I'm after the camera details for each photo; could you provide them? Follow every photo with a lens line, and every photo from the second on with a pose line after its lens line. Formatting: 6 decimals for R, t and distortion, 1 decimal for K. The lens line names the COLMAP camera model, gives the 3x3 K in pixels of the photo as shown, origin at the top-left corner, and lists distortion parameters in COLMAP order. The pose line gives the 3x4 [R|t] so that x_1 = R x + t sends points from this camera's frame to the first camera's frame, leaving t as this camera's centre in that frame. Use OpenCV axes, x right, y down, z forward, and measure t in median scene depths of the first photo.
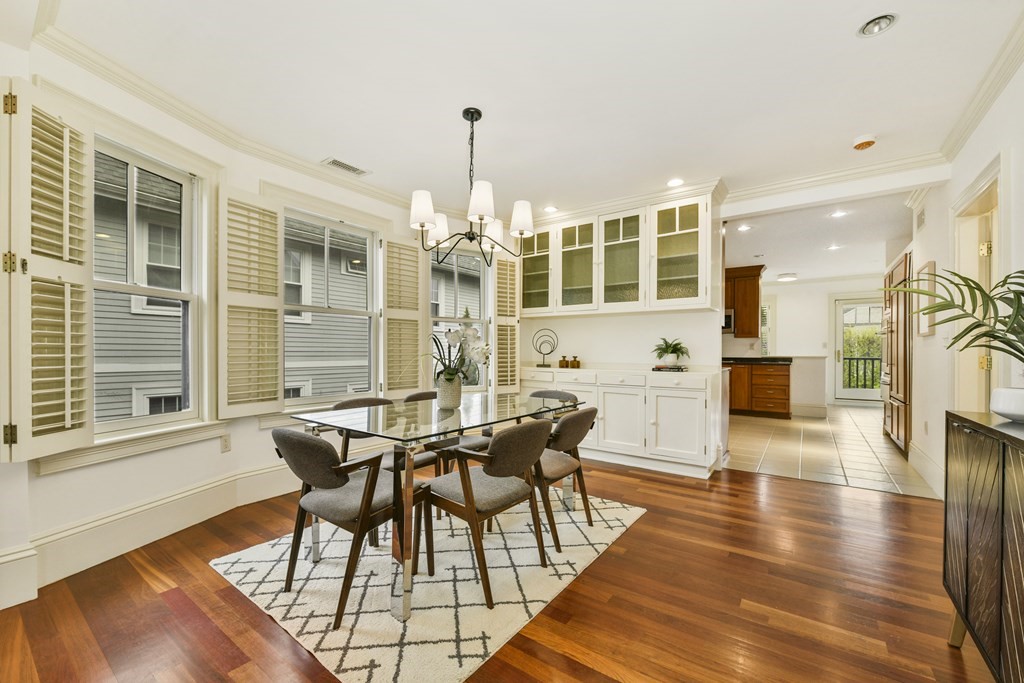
lens RADIAL K [[412.2, 0, 511.5], [0, 412.2, 355.2], [0, 0, 1]] dist [-0.011193, -0.000056]
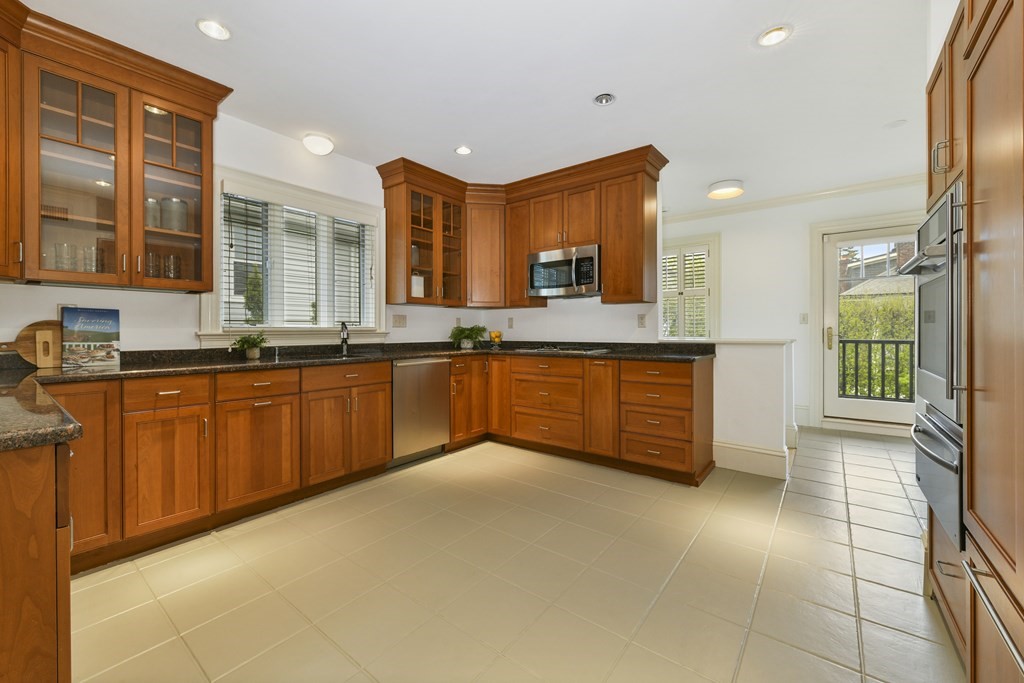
lens RADIAL K [[409.0, 0, 510.4], [0, 409.0, 330.7], [0, 0, 1]] dist [-0.001110, -0.000124]
pose [[0.999275, -0.003517, -0.037910, 0.444840], [0.003196, 0.999959, -0.008512, -0.005580], [0.037939, 0.008384, 0.999245, 0.497282]]
